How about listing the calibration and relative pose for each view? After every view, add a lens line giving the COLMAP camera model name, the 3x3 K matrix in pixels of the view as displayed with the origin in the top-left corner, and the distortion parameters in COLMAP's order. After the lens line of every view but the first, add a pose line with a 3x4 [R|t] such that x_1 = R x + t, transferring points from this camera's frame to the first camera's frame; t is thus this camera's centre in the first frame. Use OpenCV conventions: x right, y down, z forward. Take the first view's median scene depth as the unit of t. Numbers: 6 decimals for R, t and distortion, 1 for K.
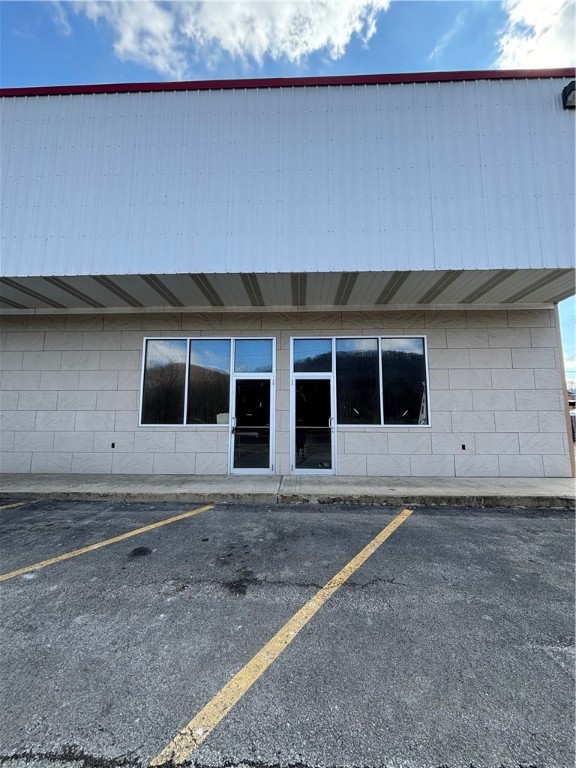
lens RADIAL K [[304.0, 0, 288.0], [0, 304.0, 384.0], [0, 0, 1]] dist [-0.034126, -0.000050]
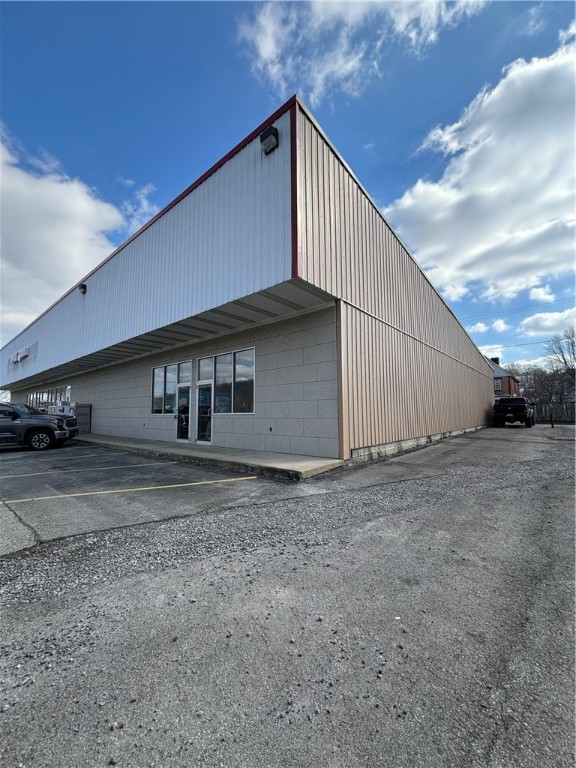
lens RADIAL K [[308.9, 0, 286.6], [0, 308.9, 387.8], [0, 0, 1]] dist [0.022662, -0.034237]
pose [[0.806874, -0.061442, -0.587519, 1.388558], [0.096231, 0.994962, 0.028109, -0.002929], [0.582832, -0.079218, 0.808722, -0.046120]]
